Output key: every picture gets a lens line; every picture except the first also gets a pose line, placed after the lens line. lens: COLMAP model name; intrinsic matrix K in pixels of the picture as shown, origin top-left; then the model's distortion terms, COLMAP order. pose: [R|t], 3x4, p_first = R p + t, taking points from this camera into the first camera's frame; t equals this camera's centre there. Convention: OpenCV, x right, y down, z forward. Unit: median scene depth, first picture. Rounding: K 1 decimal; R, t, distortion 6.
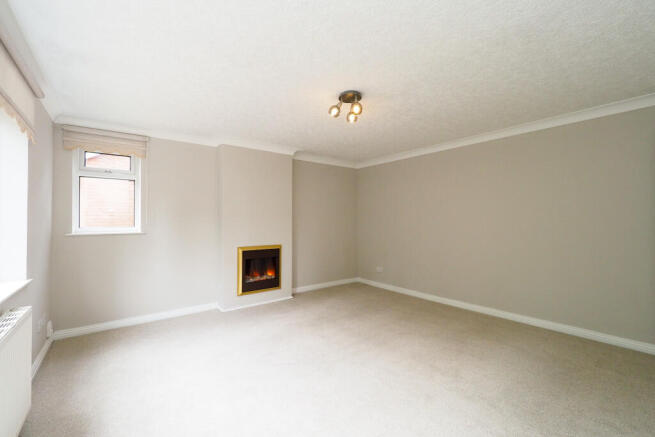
lens RADIAL K [[274.8, 0, 329.2], [0, 274.8, 217.4], [0, 0, 1]] dist [-0.013151, 0.000450]
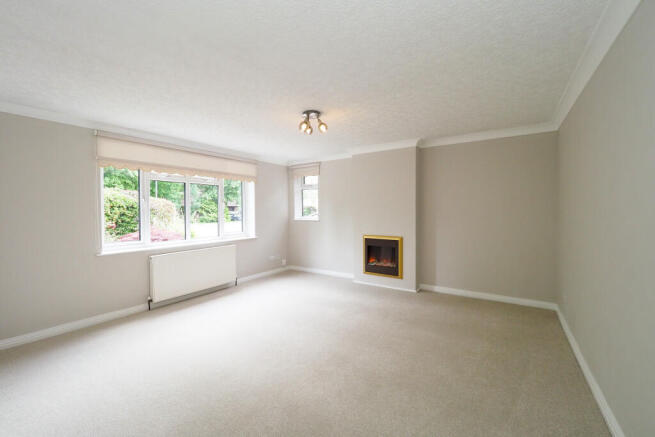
lens RADIAL K [[274.8, 0, 327.6], [0, 274.8, 220.3], [0, 0, 1]] dist [-0.013151, 0.000450]
pose [[0.295614, 0.035819, -0.954636, 0.765856], [0.015893, 0.998974, 0.042404, -0.011866], [0.955175, -0.027707, 0.294742, 0.456582]]
